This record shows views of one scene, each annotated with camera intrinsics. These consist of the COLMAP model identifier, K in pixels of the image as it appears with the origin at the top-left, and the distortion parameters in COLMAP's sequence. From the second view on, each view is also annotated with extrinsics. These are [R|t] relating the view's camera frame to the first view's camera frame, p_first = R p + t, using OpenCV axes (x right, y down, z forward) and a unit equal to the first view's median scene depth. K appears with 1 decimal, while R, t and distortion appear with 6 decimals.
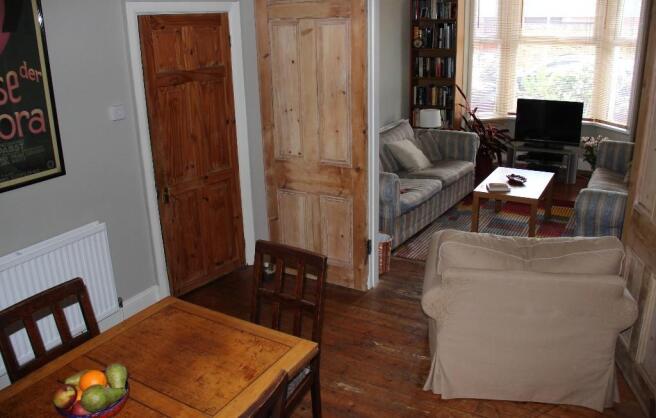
lens RADIAL K [[541.0, 0, 328.0], [0, 541.0, 209.0], [0, 0, 1]] dist [-0.156369, 0.001789]
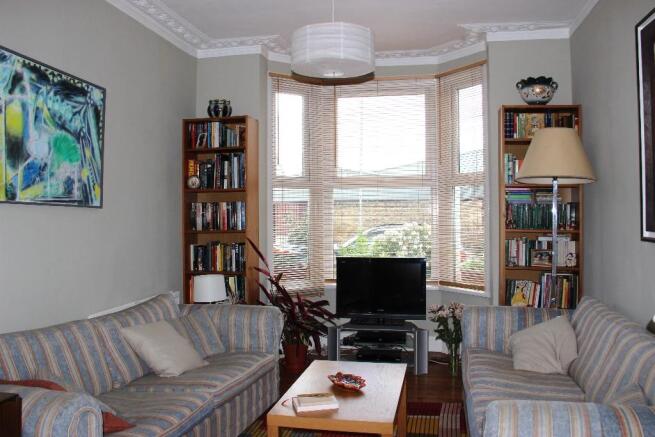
lens RADIAL K [[551.9, 0, 327.5], [0, 551.9, 218.5], [0, 0, 1]] dist [-0.167963, 0.140426]
pose [[0.947250, 0.018922, 0.319935, 0.108347], [0.082387, 0.950332, -0.300134, -0.036874], [-0.309724, 0.310661, 0.898644, 0.316699]]
